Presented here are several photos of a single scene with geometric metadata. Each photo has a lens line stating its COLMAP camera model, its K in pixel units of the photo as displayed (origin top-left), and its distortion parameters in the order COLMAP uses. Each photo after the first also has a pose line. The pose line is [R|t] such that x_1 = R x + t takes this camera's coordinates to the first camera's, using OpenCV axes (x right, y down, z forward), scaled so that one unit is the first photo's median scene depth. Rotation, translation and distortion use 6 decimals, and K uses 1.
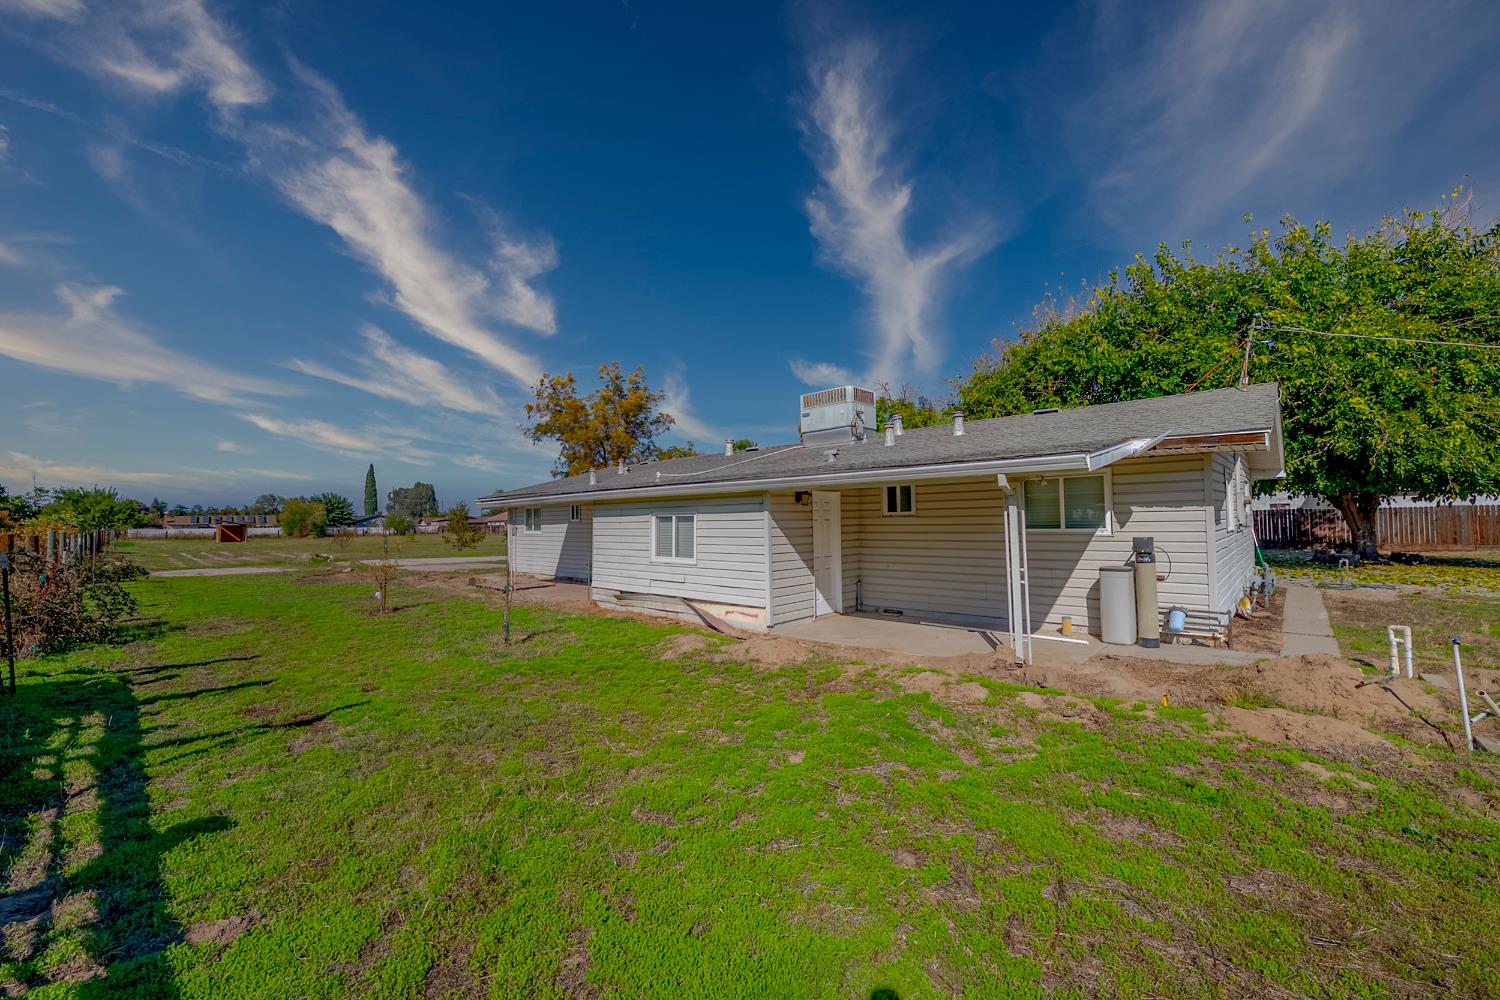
lens RADIAL K [[595.3, 0, 746.3], [0, 595.3, 498.5], [0, 0, 1]] dist [-0.014536, 0.000686]
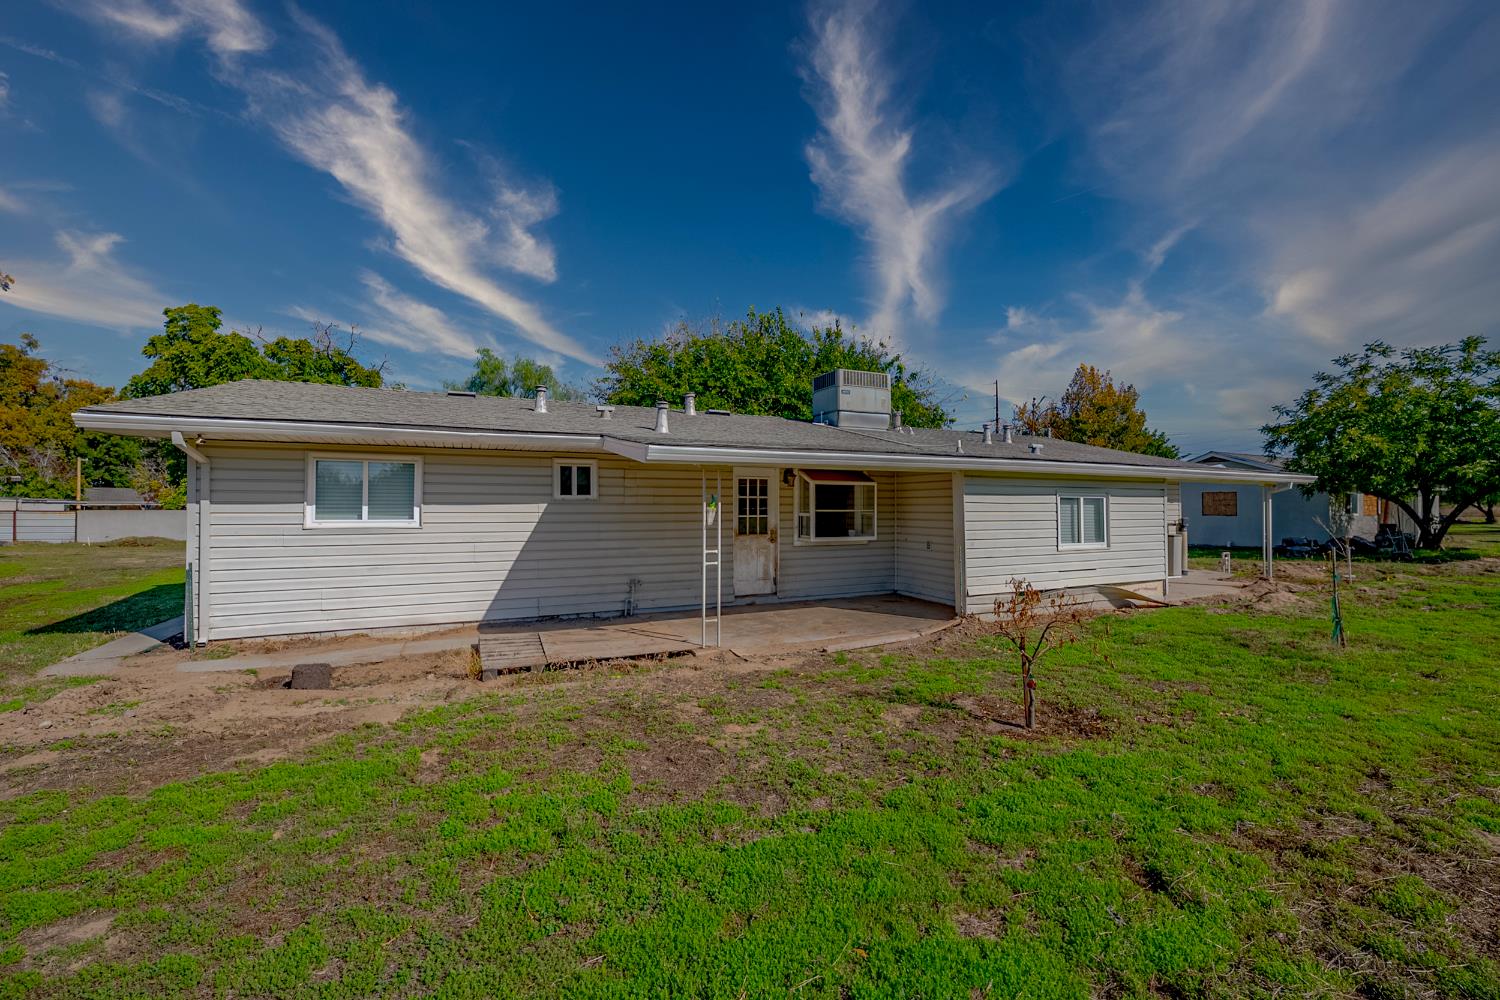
lens RADIAL K [[595.3, 0, 746.3], [0, 595.3, 498.5], [0, 0, 1]] dist [-0.014536, 0.000686]
pose [[0.377838, 0.030575, 0.925367, -1.016039], [-0.041607, 0.999006, -0.016020, 0.058414], [-0.924936, -0.032449, 0.378735, 0.990145]]
